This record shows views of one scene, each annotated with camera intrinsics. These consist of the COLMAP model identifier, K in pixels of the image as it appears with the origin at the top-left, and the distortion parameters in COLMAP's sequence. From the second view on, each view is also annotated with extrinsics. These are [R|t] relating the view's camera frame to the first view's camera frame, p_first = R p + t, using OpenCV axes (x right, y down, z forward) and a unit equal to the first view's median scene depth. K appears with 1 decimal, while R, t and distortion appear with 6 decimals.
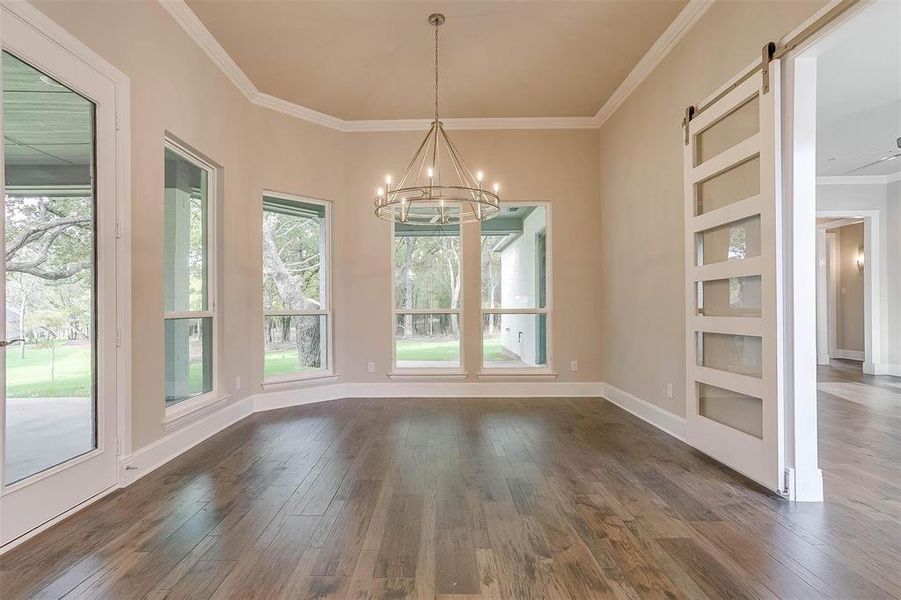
lens RADIAL K [[437.1, 0, 449.2], [0, 437.1, 310.8], [0, 0, 1]] dist [-0.002694, -0.000300]
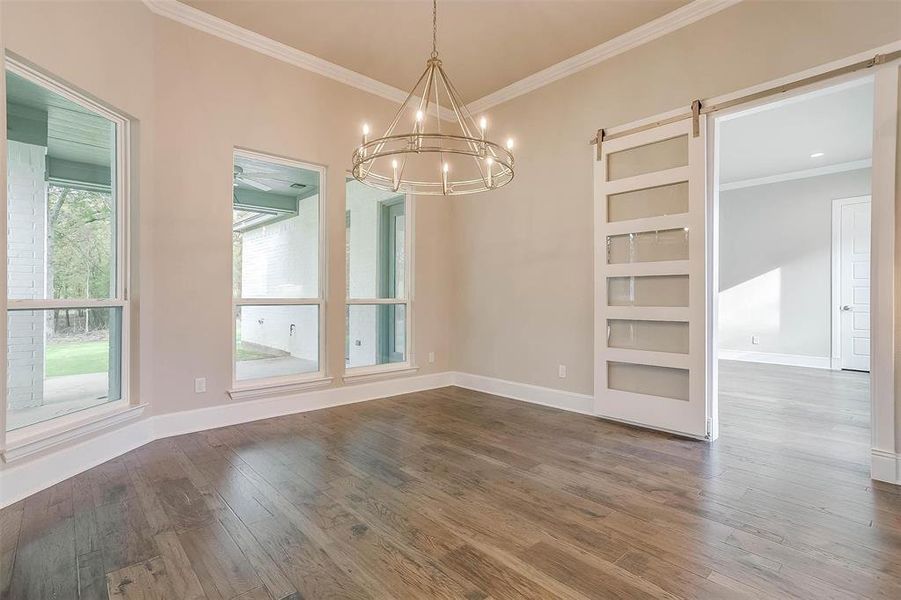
lens RADIAL K [[422.3, 0, 450.5], [0, 422.3, 300.0], [0, 0, 1]] dist [0.008874, 0.000100]
pose [[0.738515, 0.003649, 0.674227, -0.529976], [-0.003012, 0.999993, -0.002113, -0.001781], [-0.674230, -0.000471, 0.738521, 0.430180]]
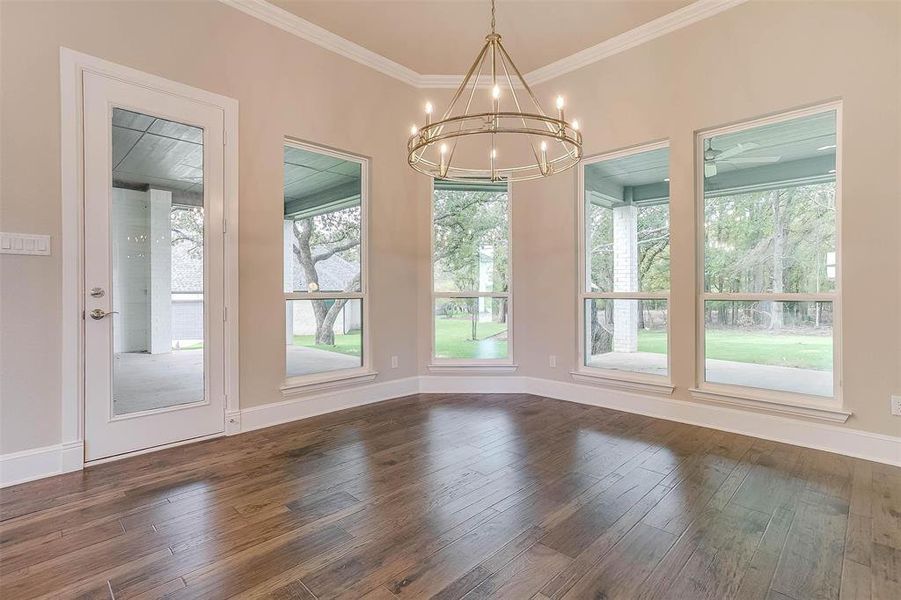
lens RADIAL K [[429.7, 0, 453.6], [0, 429.7, 303.7], [0, 0, 1]] dist [-0.018944, 0.000321]
pose [[0.700982, 0.015631, -0.713008, 0.436657], [0.000516, 0.999748, 0.022424, 0.002178], [0.713179, -0.016087, 0.700798, 0.481124]]
